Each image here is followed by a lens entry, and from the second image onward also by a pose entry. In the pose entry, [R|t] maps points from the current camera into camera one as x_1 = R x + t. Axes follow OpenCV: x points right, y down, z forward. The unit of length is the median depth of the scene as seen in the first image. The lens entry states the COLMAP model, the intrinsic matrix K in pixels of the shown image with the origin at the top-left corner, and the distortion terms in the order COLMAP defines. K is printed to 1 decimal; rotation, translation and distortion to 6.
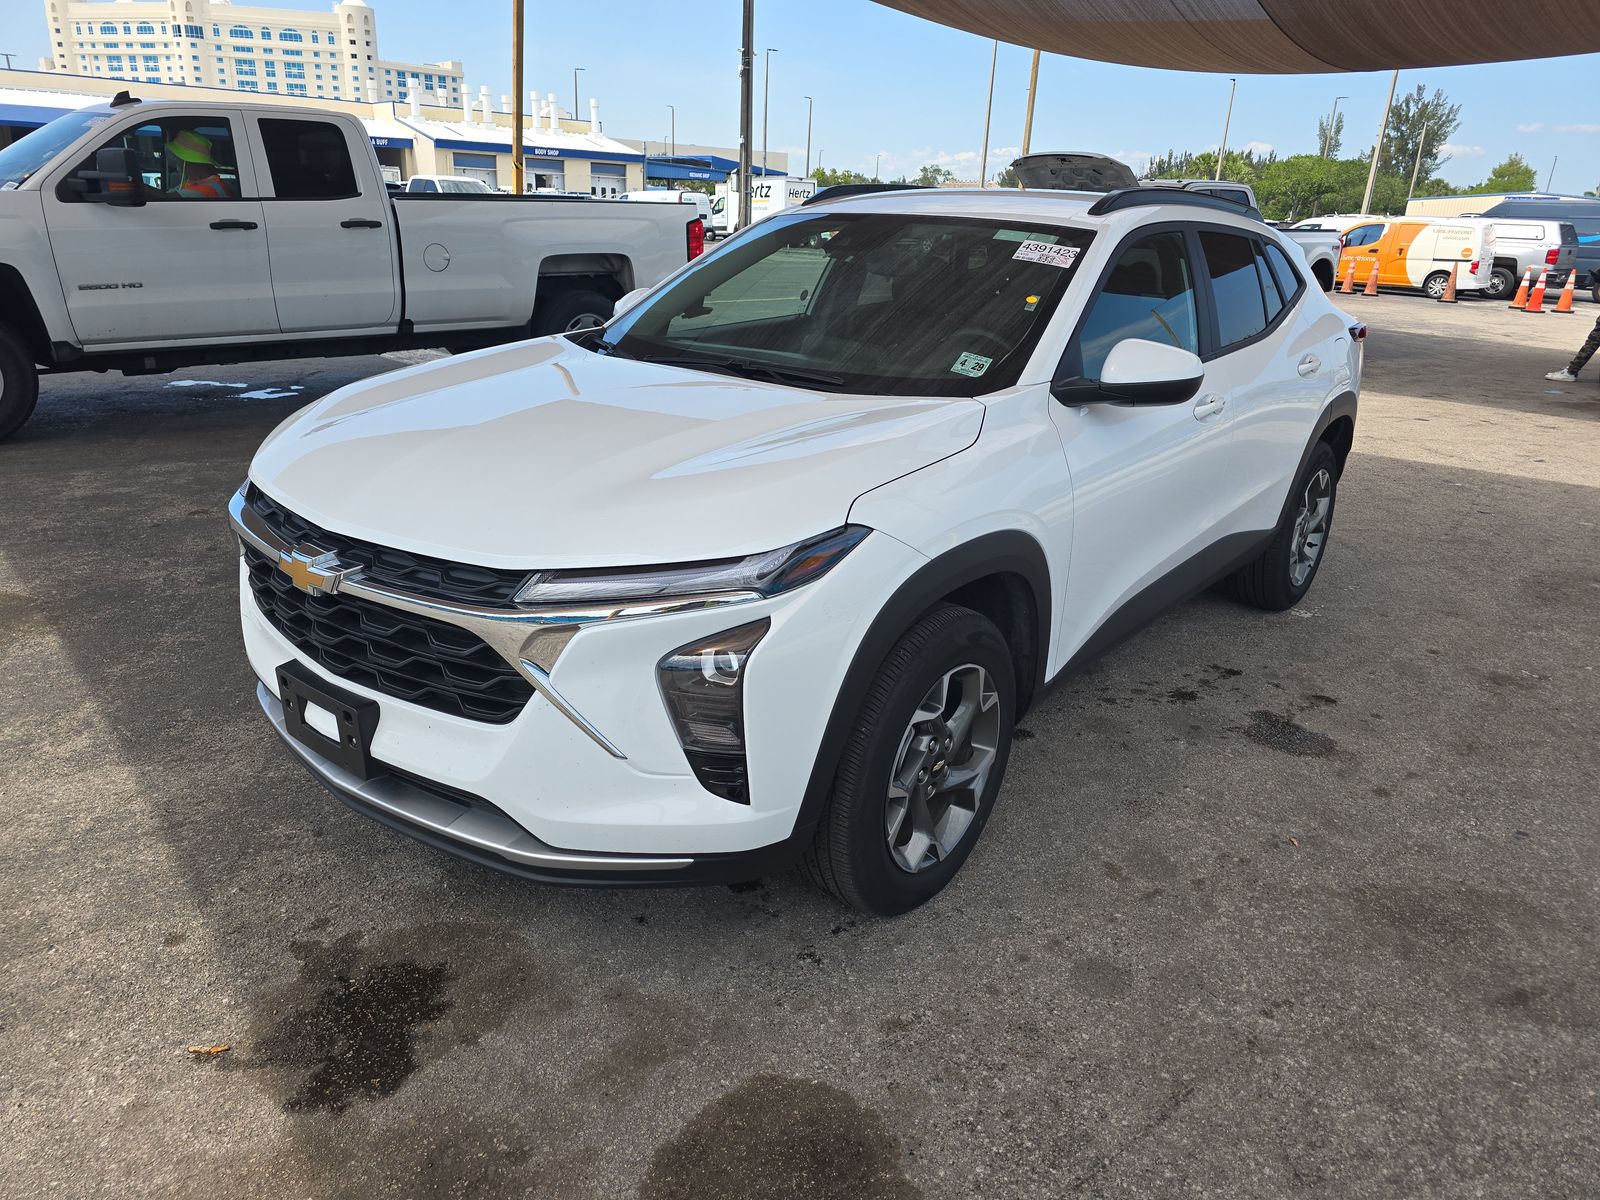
lens RADIAL K [[1081.8, 0, 796.4], [0, 1081.8, 597.8], [0, 0, 1]] dist [0.040736, -0.038341]
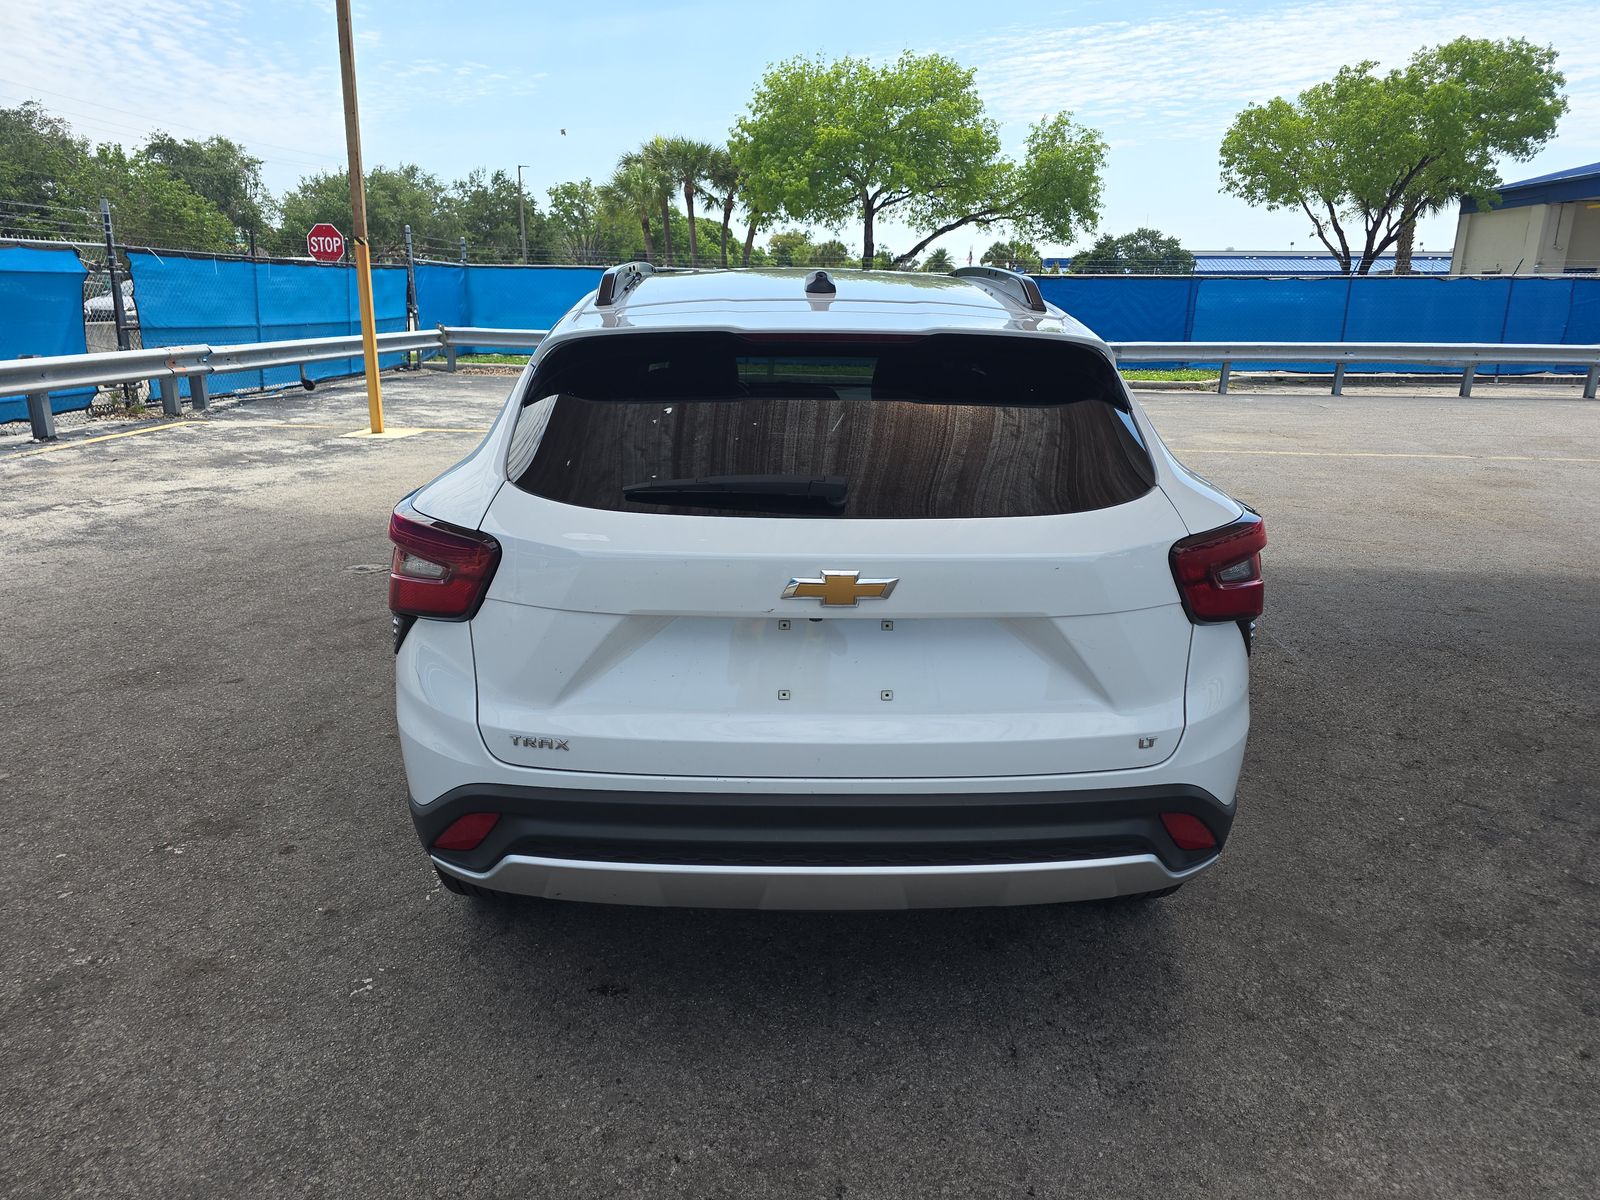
lens RADIAL K [[1081.8, 0, 798.0], [0, 1081.8, 596.4], [0, 0, 1]] dist [0.040736, -0.038341]
pose [[-0.756343, 0.132393, -0.640639, 0.959463], [-0.257989, 0.839568, 0.478087, -0.667133], [0.601155, 0.526876, -0.600845, 1.937380]]
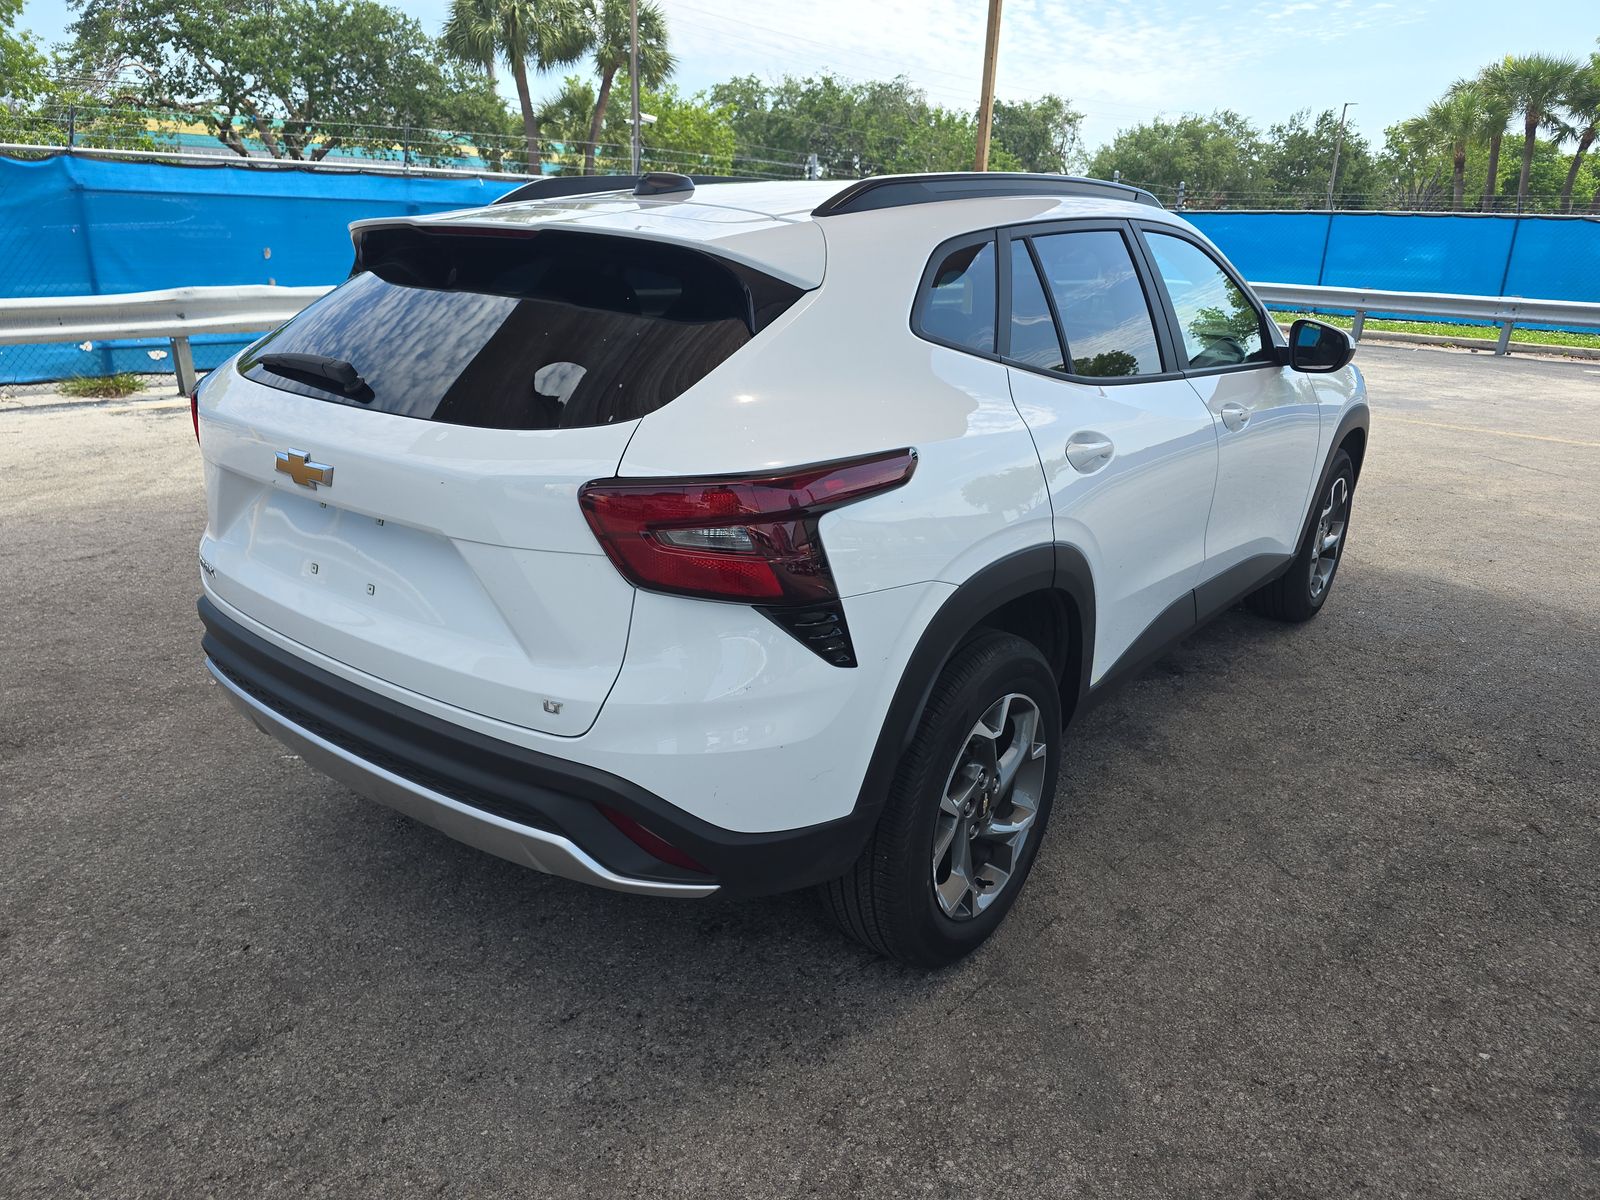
lens RADIAL K [[1081.8, 0, 786.2], [0, 1081.8, 600.2], [0, 0, 1]] dist [0.040736, -0.038341]
pose [[-0.997953, -0.050245, -0.039568, 0.362975], [-0.063953, 0.779801, 0.622752, -0.729902], [-0.000434, 0.624007, -0.781418, 2.104328]]
